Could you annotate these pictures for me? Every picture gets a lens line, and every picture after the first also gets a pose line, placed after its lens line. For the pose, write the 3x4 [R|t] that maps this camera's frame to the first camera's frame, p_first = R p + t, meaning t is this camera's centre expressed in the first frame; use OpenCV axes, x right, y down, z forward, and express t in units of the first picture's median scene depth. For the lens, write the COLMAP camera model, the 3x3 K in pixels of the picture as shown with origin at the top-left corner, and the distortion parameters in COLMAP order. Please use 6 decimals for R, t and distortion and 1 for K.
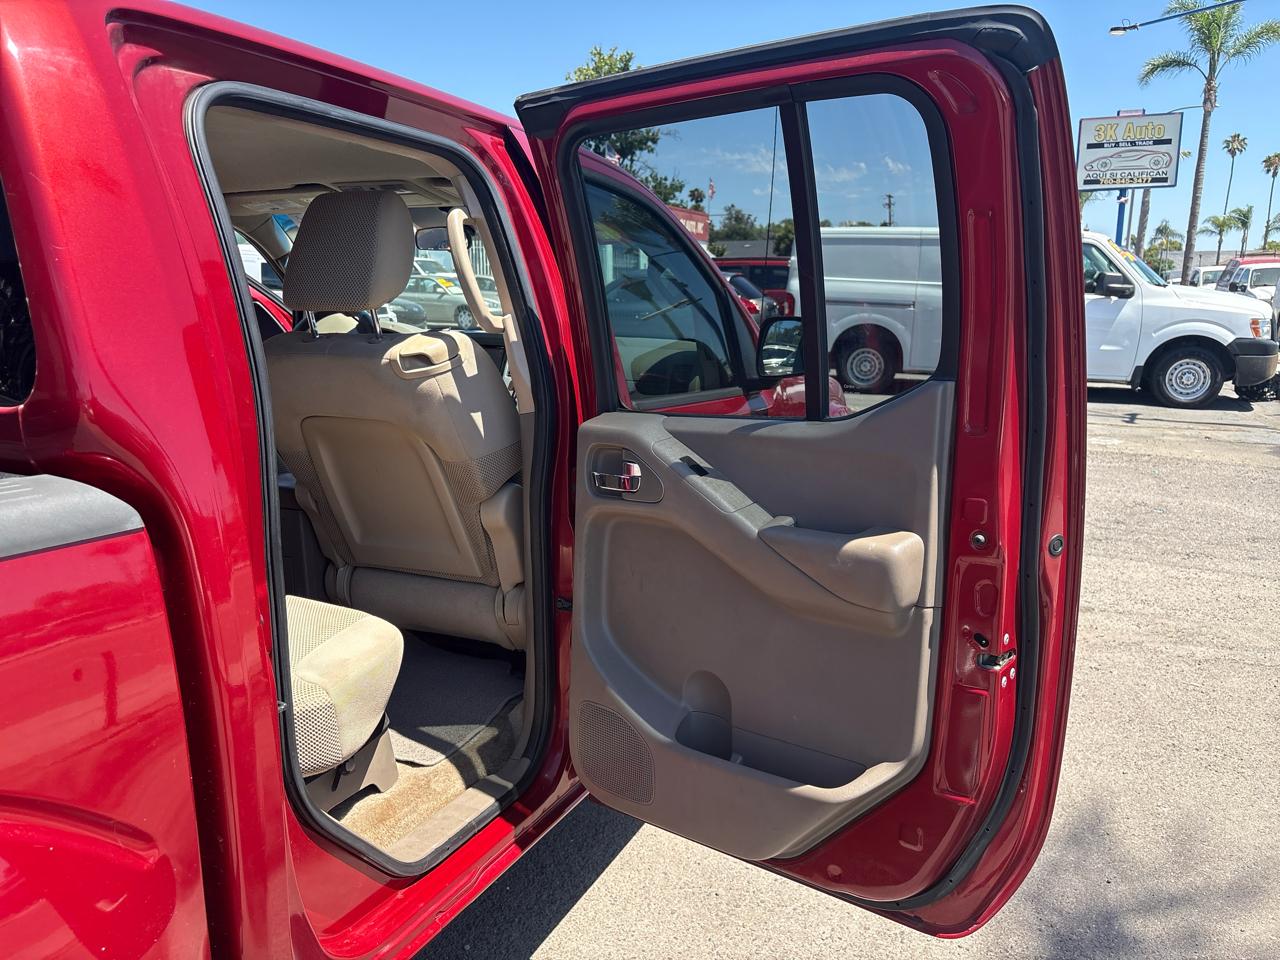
lens RADIAL K [[971.7, 0, 635.3], [0, 971.7, 480.1], [0, 0, 1]] dist [0.038259, -0.043647]
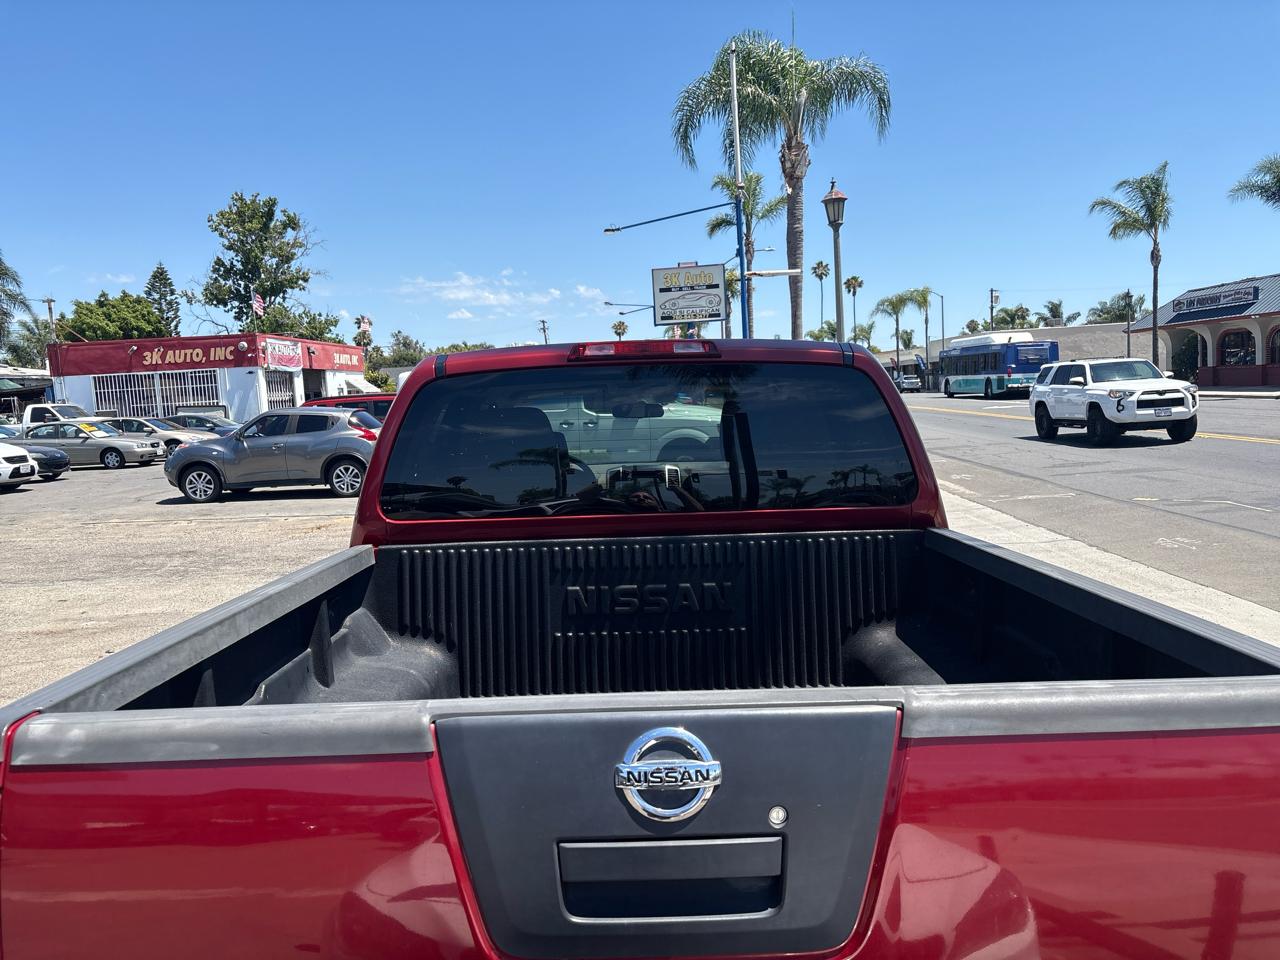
lens RADIAL K [[971.7, 0, 645.8], [0, 971.7, 493.6], [0, 0, 1]] dist [0.038259, -0.043647]
pose [[0.945524, -0.082822, 0.314842, 0.027767], [0.114974, 0.989731, -0.084928, 0.020097], [-0.304575, 0.116500, 0.945337, -0.135422]]
